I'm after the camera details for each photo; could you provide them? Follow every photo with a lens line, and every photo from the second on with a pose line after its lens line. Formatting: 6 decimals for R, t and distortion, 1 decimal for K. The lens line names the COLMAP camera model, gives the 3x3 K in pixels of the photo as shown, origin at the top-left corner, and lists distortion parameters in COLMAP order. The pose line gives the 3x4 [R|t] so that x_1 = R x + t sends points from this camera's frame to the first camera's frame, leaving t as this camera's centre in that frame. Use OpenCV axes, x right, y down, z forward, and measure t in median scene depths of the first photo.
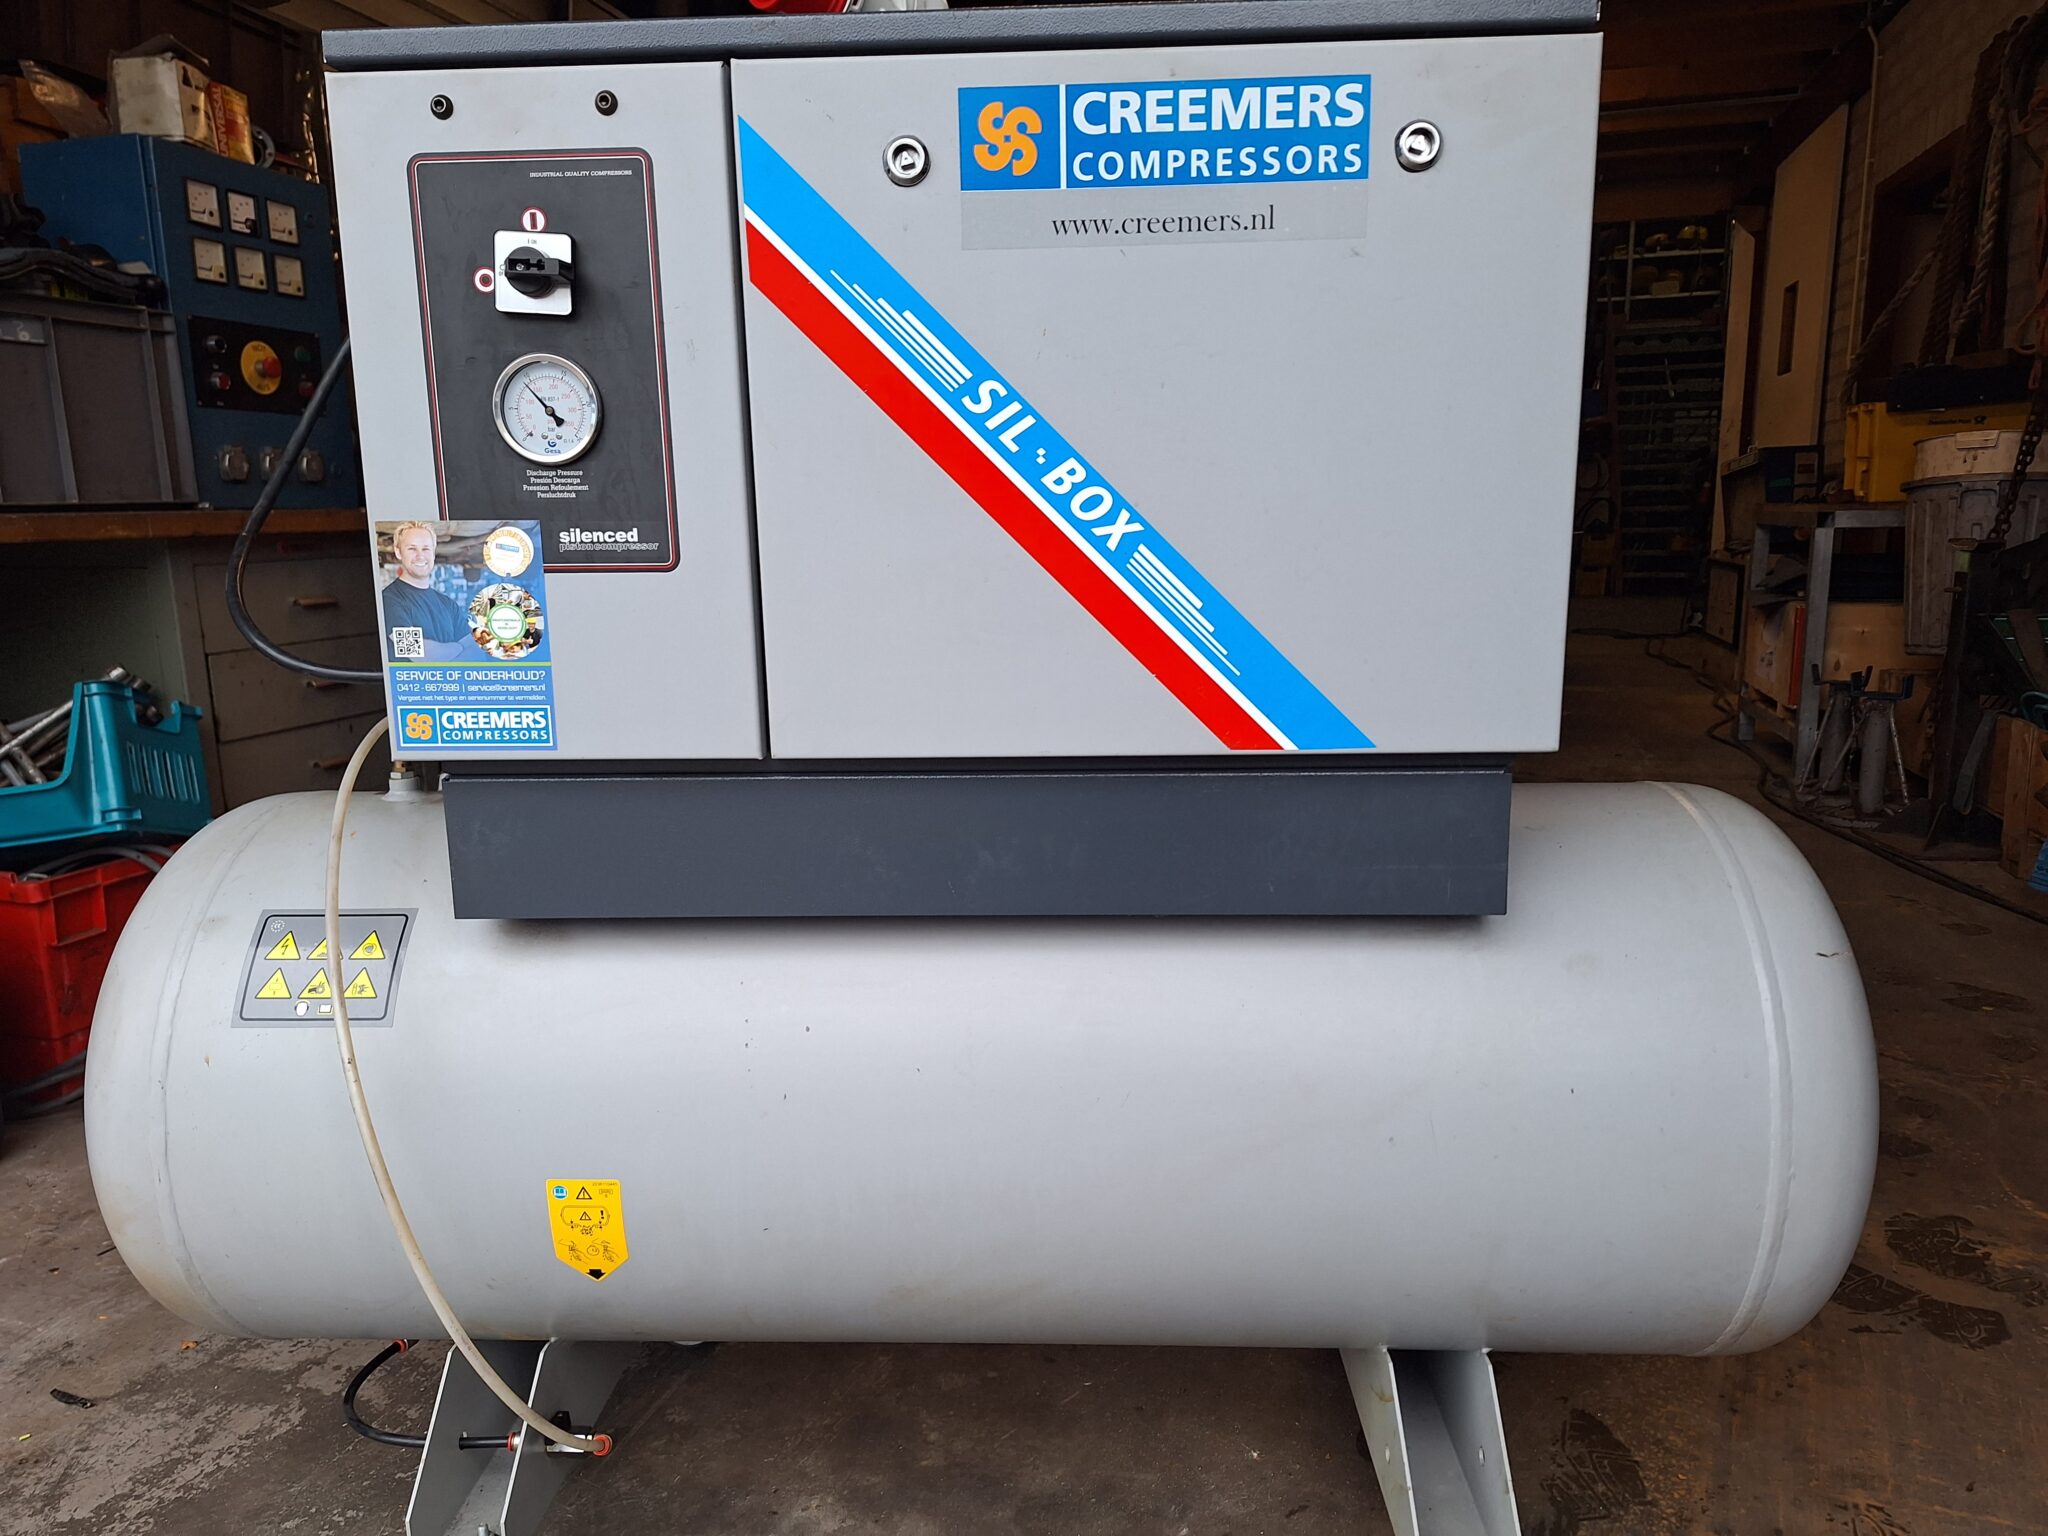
lens RADIAL K [[1431.7, 0, 1030.6], [0, 1431.7, 795.6], [0, 0, 1]] dist [0.072074, -0.074719]
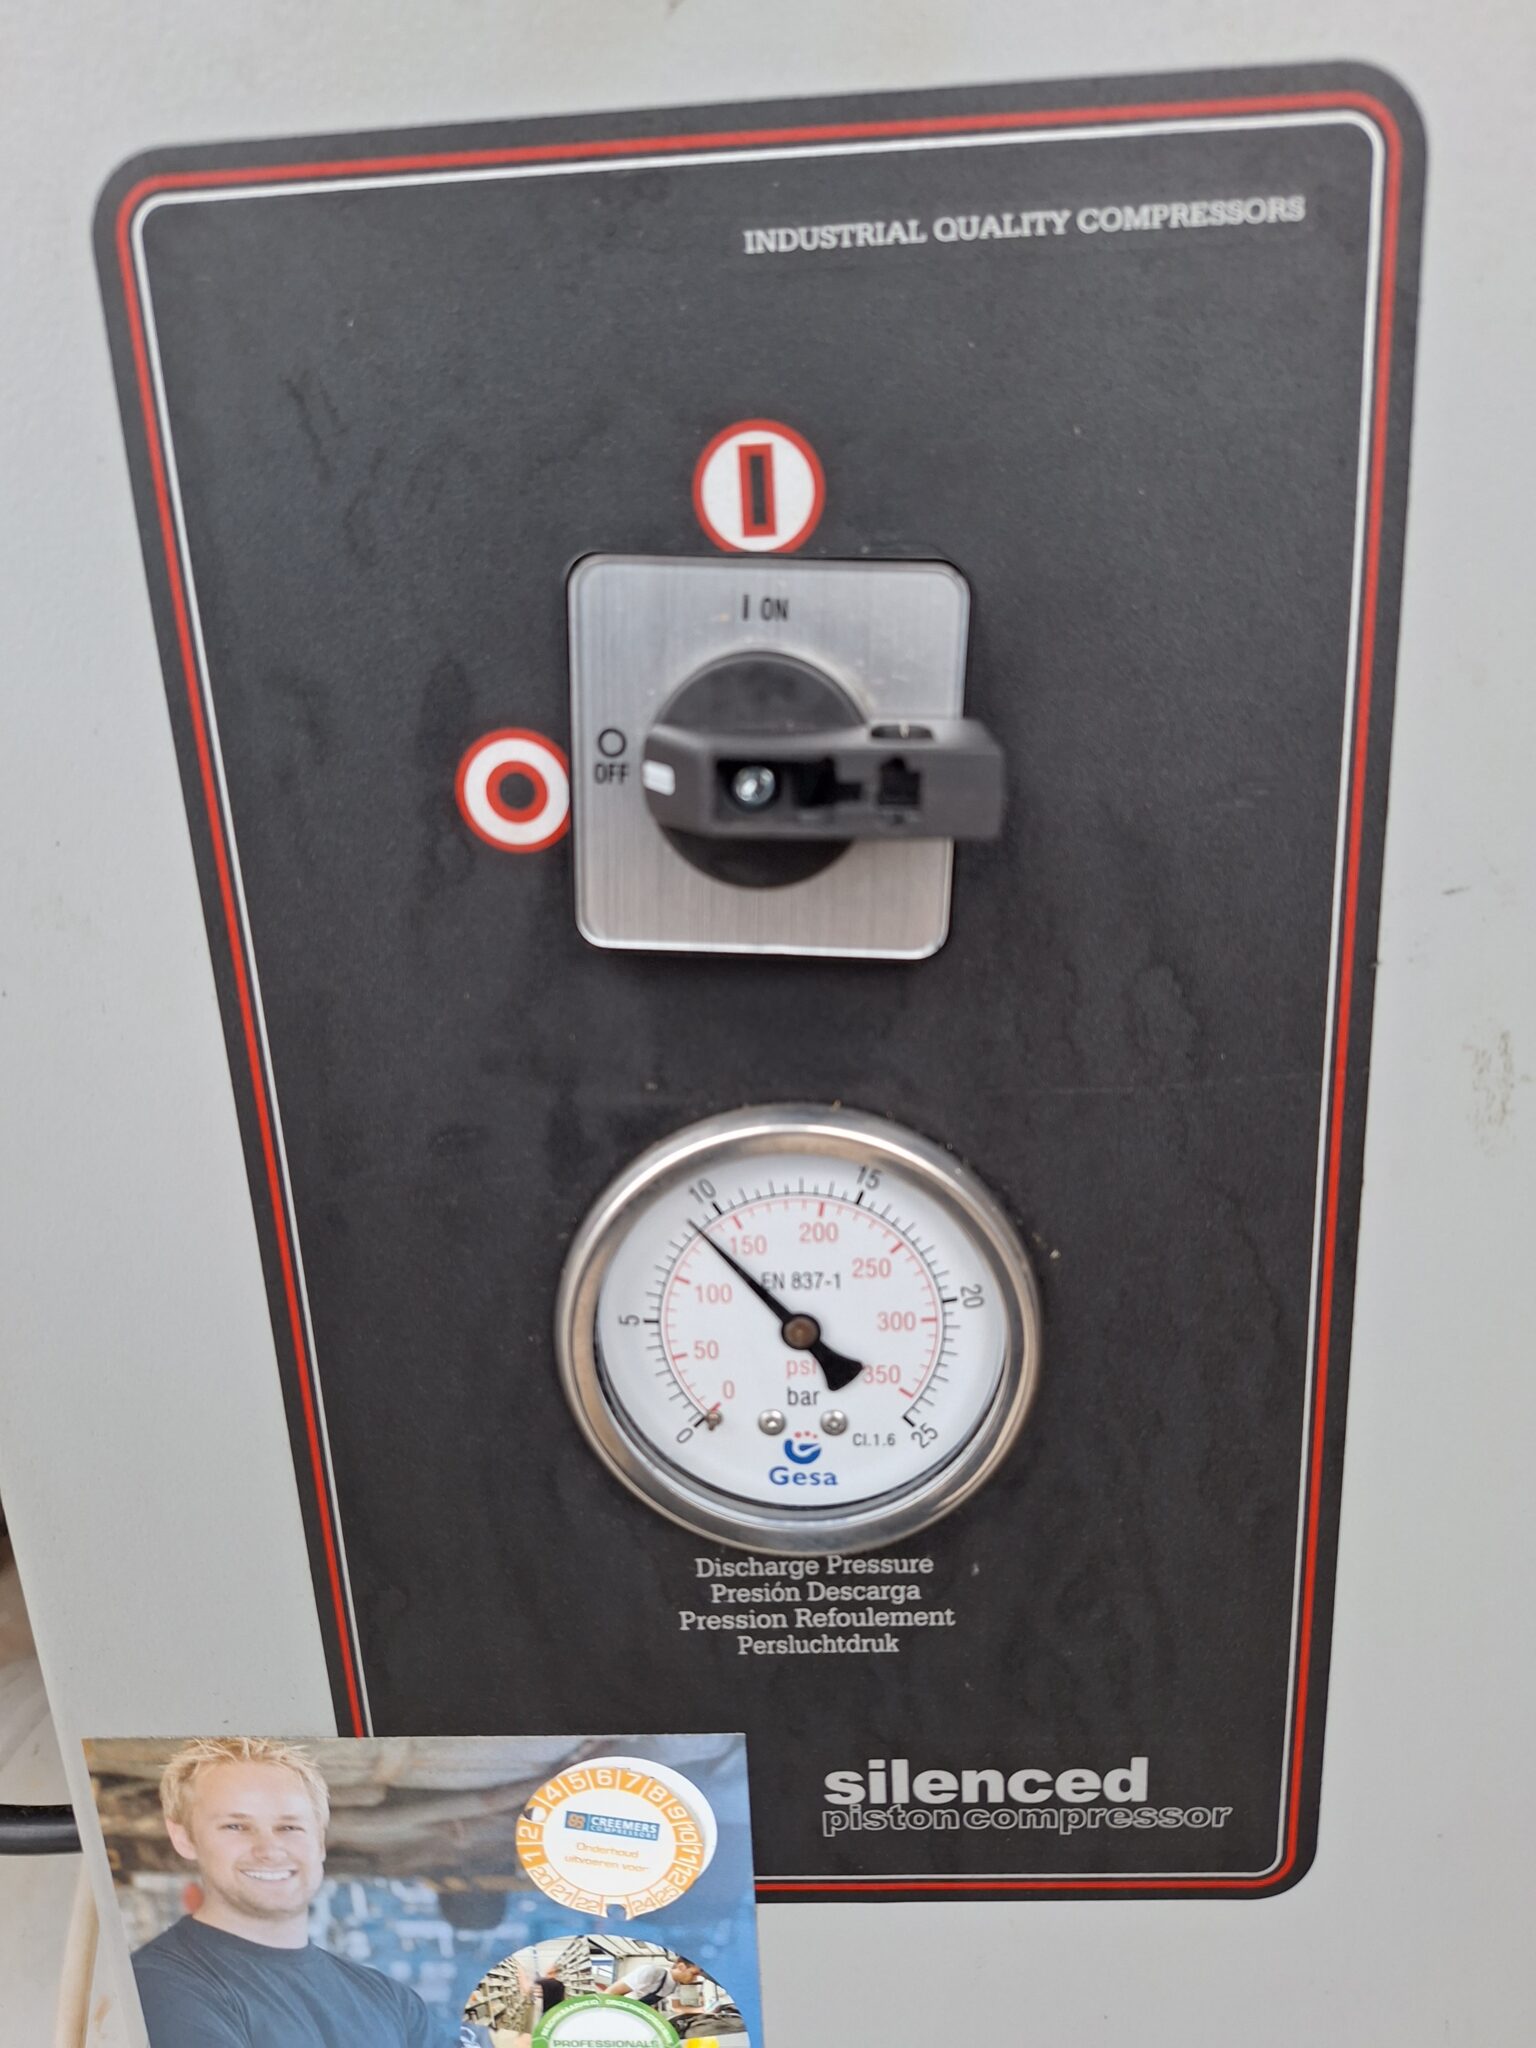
lens RADIAL K [[1431.7, 0, 788.9], [0, 1431.7, 1052.1], [0, 0, 1]] dist [0.072074, -0.074719]
pose [[0.999384, -0.028164, -0.020953, -0.322225], [0.030214, 0.994012, 0.105014, -0.327186], [0.017870, -0.105582, 0.994250, 0.765769]]
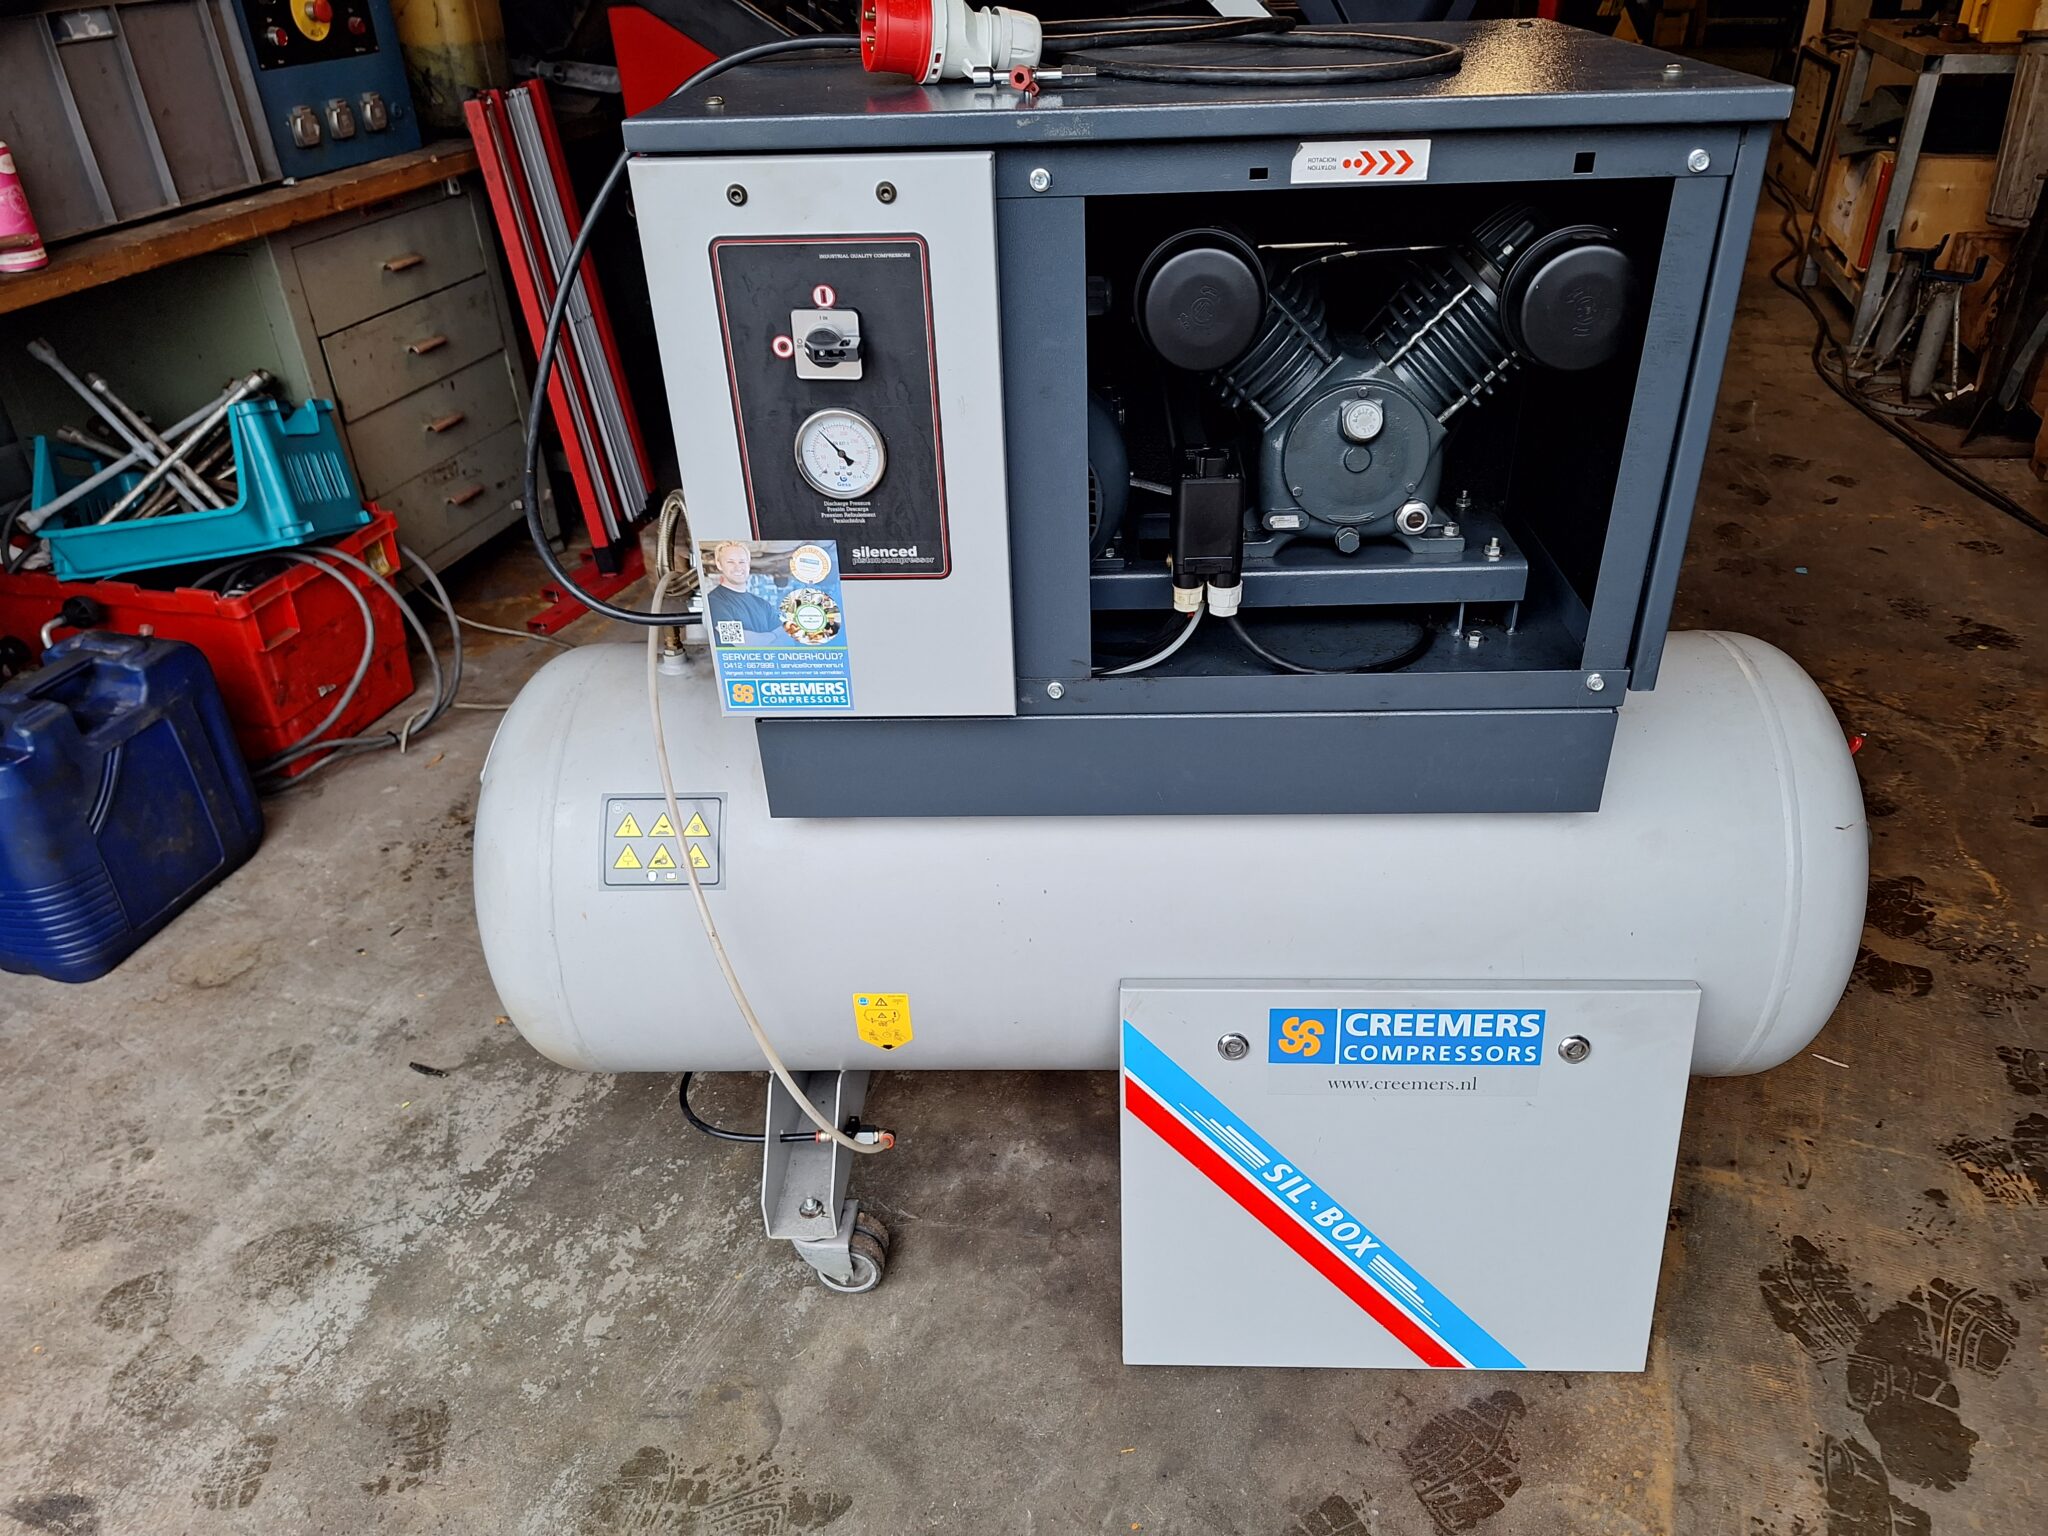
lens RADIAL K [[1431.7, 0, 1048.6], [0, 1431.7, 780.7], [0, 0, 1]] dist [0.072074, -0.074719]
pose [[0.999855, -0.016167, 0.005417, -0.171455], [0.013205, 0.935222, 0.353816, -0.420840], [-0.010786, -0.353693, 0.935299, -0.187713]]
